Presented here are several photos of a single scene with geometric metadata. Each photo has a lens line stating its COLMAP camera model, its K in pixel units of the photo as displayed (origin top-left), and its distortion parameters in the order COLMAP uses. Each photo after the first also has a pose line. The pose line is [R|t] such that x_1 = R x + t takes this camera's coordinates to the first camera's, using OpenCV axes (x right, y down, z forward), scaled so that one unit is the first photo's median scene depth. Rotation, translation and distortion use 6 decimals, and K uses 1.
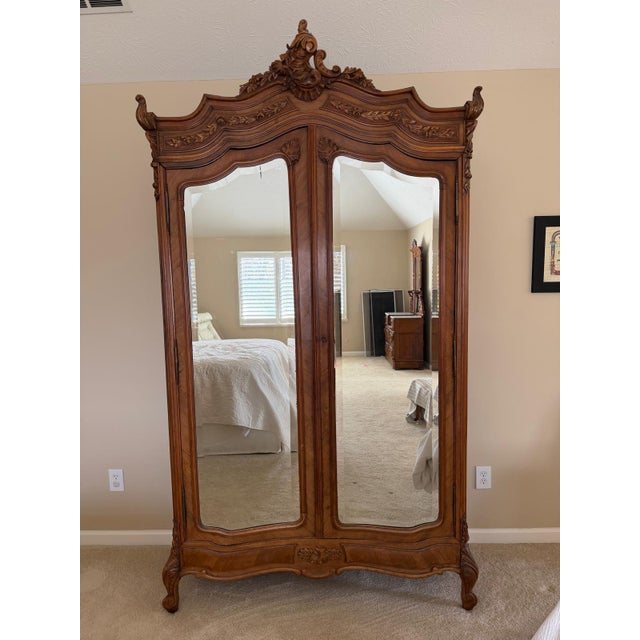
lens RADIAL K [[456.5, 0, 324.3], [0, 456.5, 318.6], [0, 0, 1]] dist [0.006562, -0.019147]
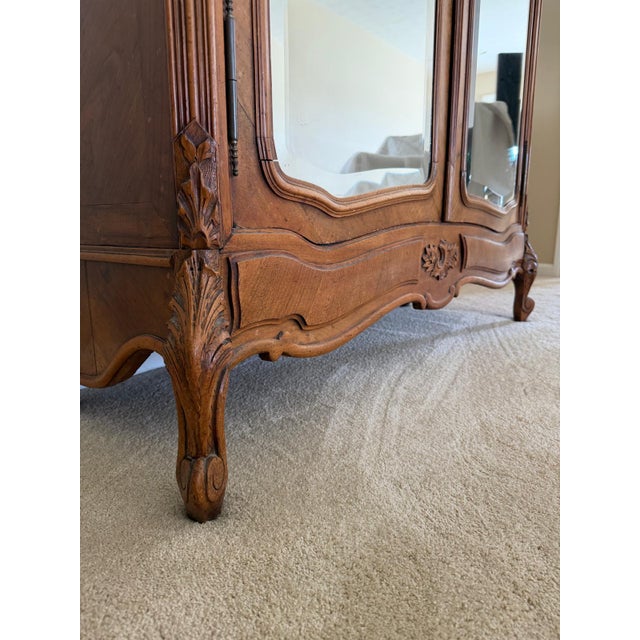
lens RADIAL K [[456.5, 0, 324.9], [0, 456.5, 317.2], [0, 0, 1]] dist [0.006562, -0.019147]
pose [[0.595950, -0.140626, 0.790613, -0.528280], [0.058156, 0.989520, 0.132169, 0.549039], [-0.800913, -0.032787, 0.597882, 0.870946]]
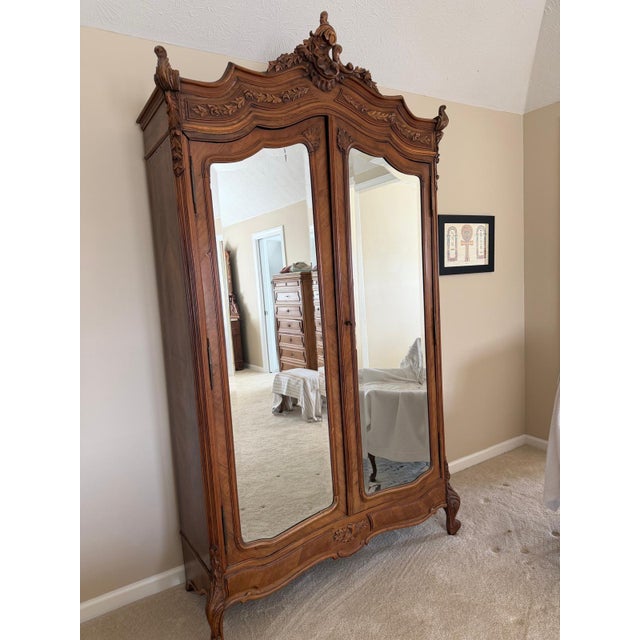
lens RADIAL K [[456.5, 0, 316.4], [0, 456.5, 321.4], [0, 0, 1]] dist [0.006562, -0.019147]
pose [[0.836200, -0.087722, 0.541363, -0.645994], [0.094069, 0.995437, 0.015999, 0.020073], [-0.540296, 0.037547, 0.840637, 0.165653]]
